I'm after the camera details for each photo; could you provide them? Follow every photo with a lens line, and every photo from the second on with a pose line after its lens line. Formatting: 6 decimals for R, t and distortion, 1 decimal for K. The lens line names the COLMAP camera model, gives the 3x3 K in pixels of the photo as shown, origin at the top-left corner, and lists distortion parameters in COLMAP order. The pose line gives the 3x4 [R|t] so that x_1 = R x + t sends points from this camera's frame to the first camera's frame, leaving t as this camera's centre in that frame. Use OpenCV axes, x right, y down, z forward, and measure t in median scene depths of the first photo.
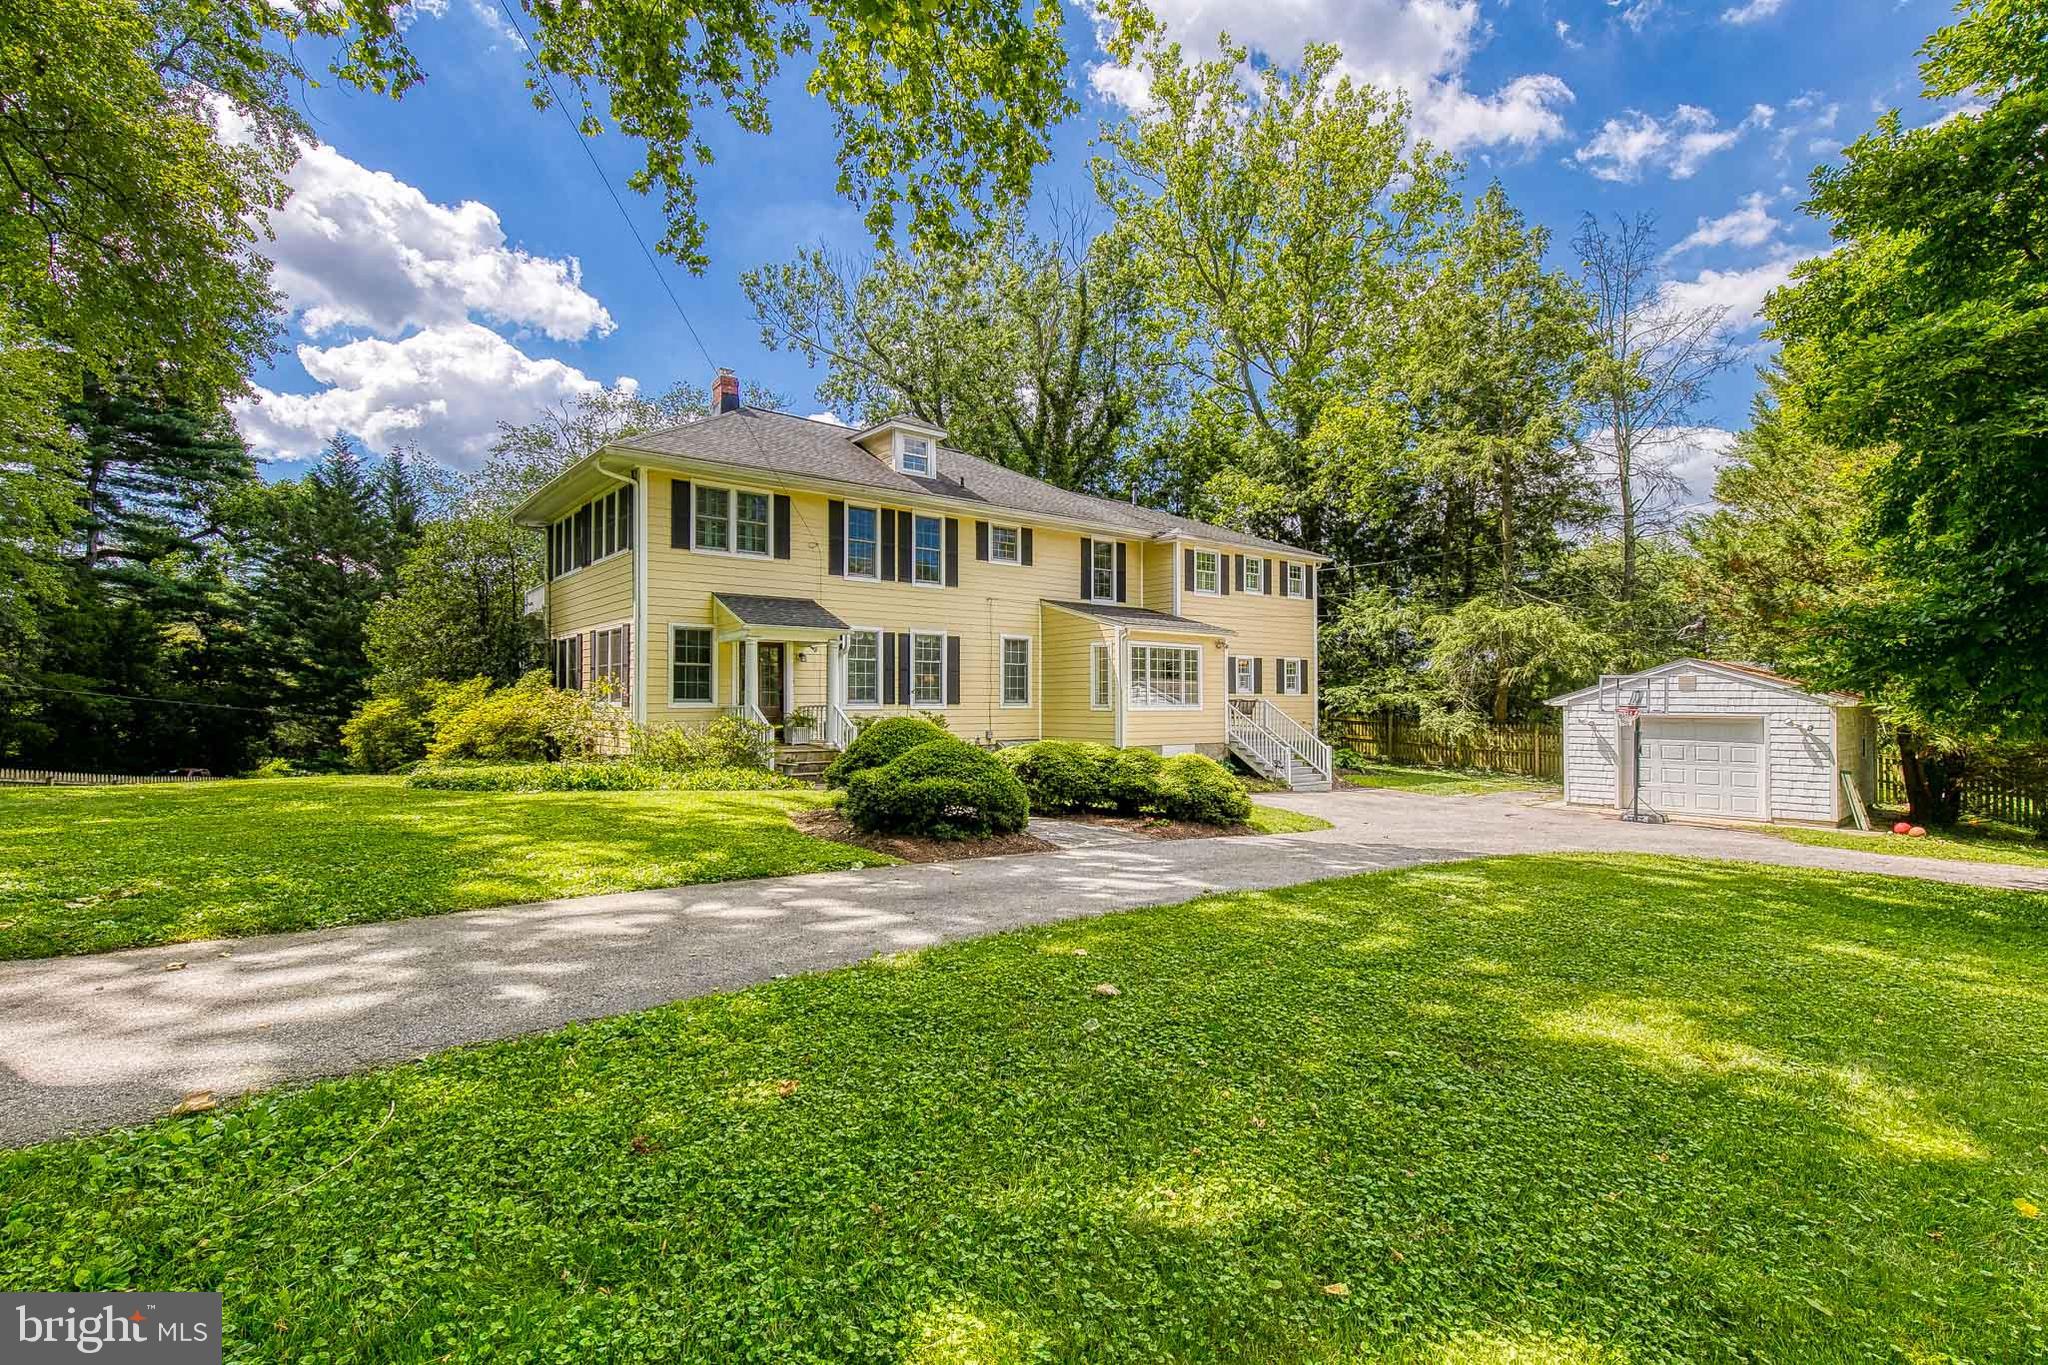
lens RADIAL K [[928.9, 0, 1024.0], [0, 928.9, 682.5], [0, 0, 1]] dist [-0.000526, -0.000060]
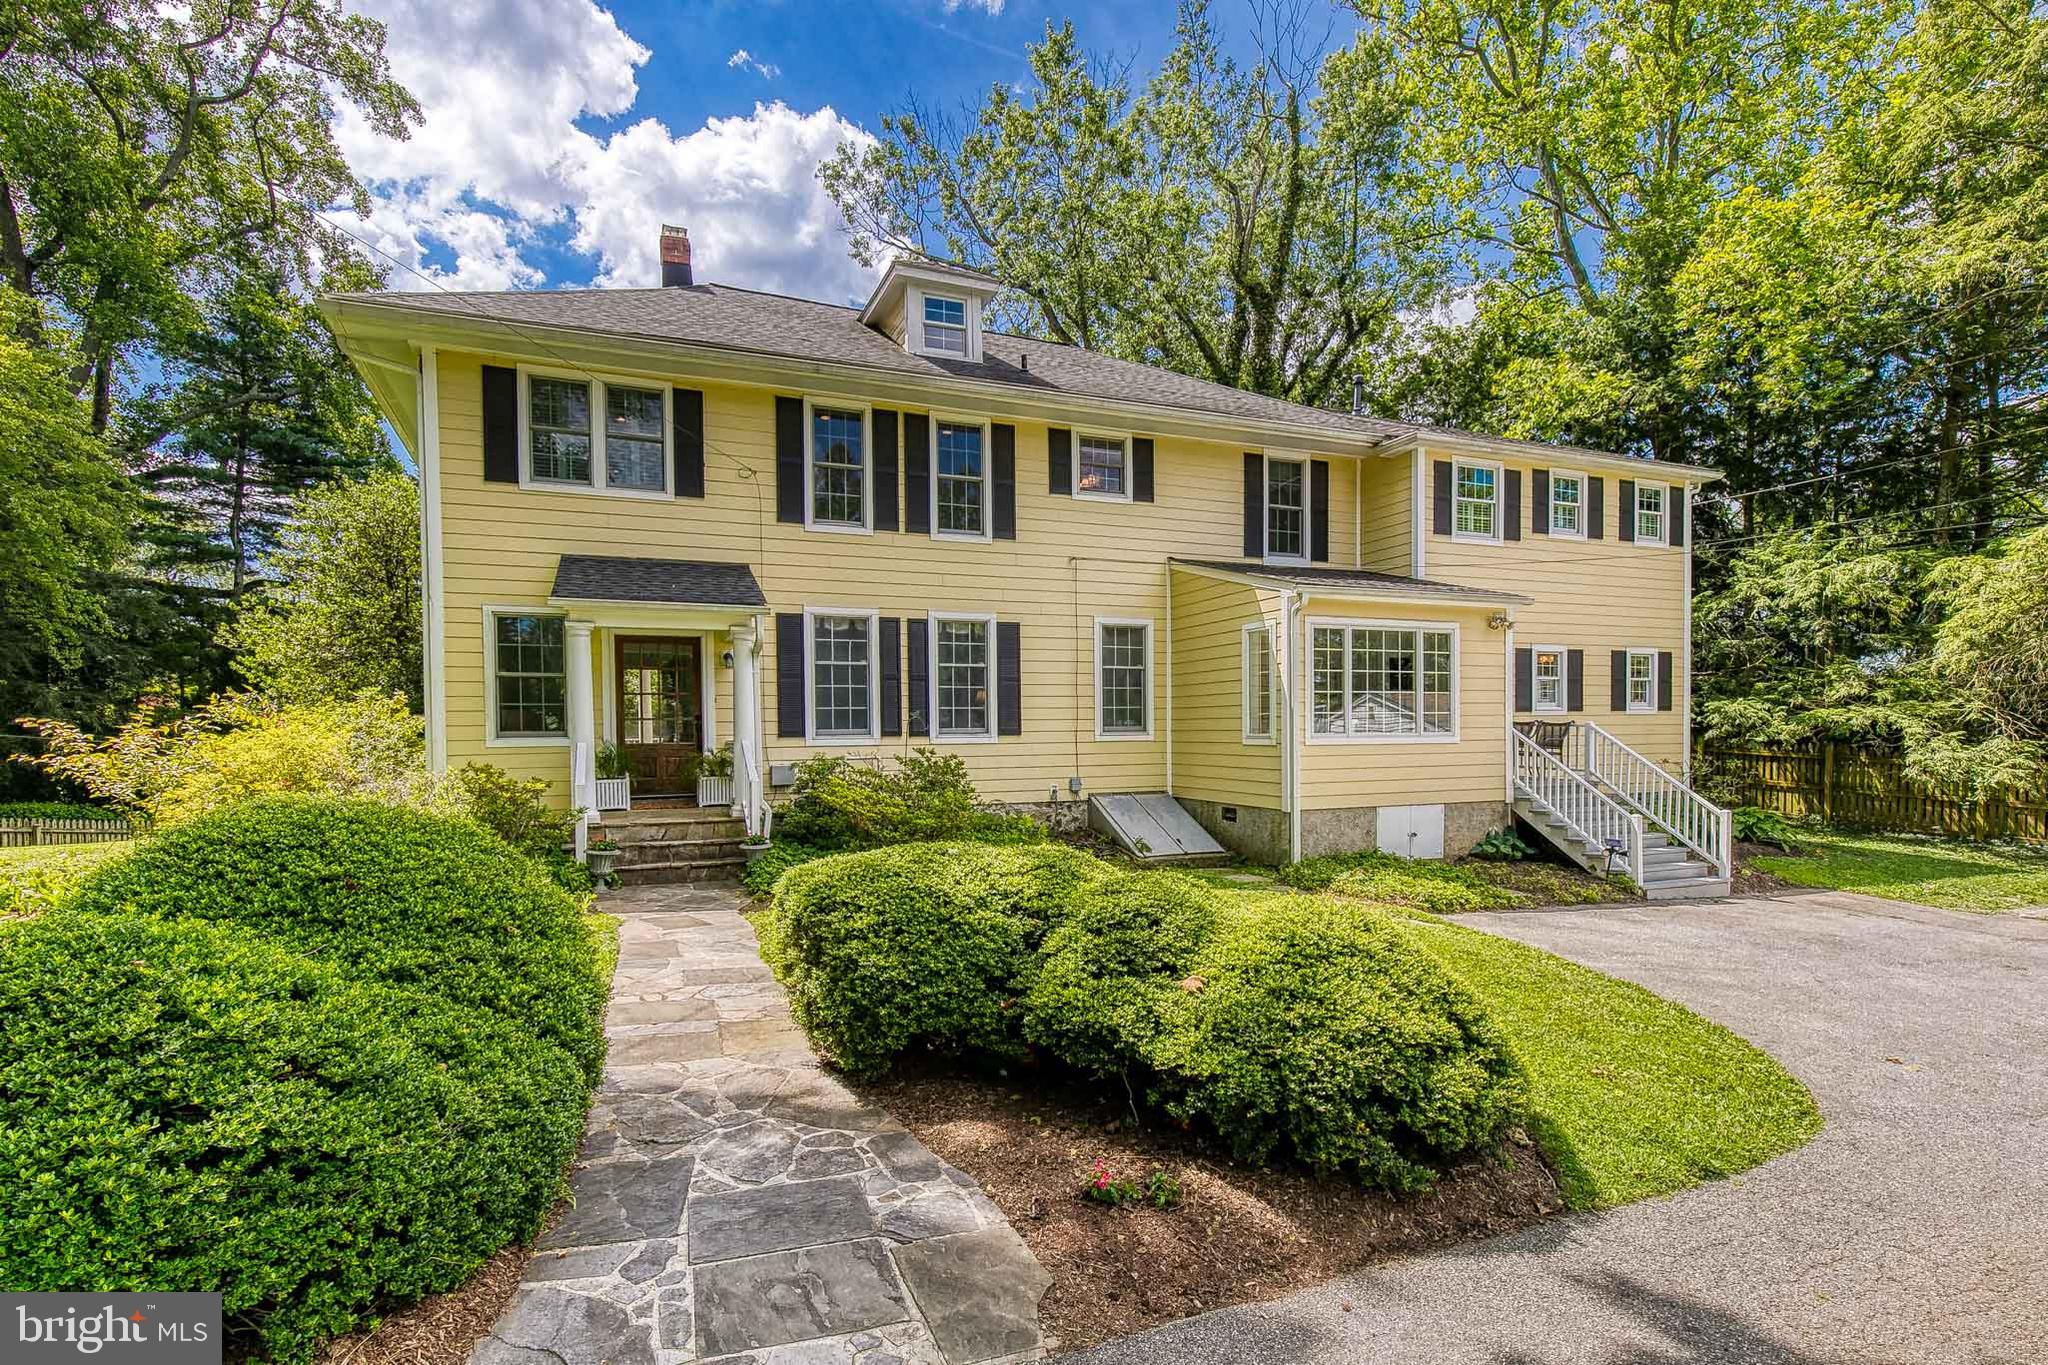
lens RADIAL K [[971.2, 0, 1024.3], [0, 971.2, 749.5], [0, 0, 1]] dist [0.005948, -0.000246]
pose [[0.963012, -0.002848, -0.269443, 0.093447], [0.014878, 0.998981, 0.042616, 0.005272], [0.269047, -0.045048, 0.962073, 0.356049]]
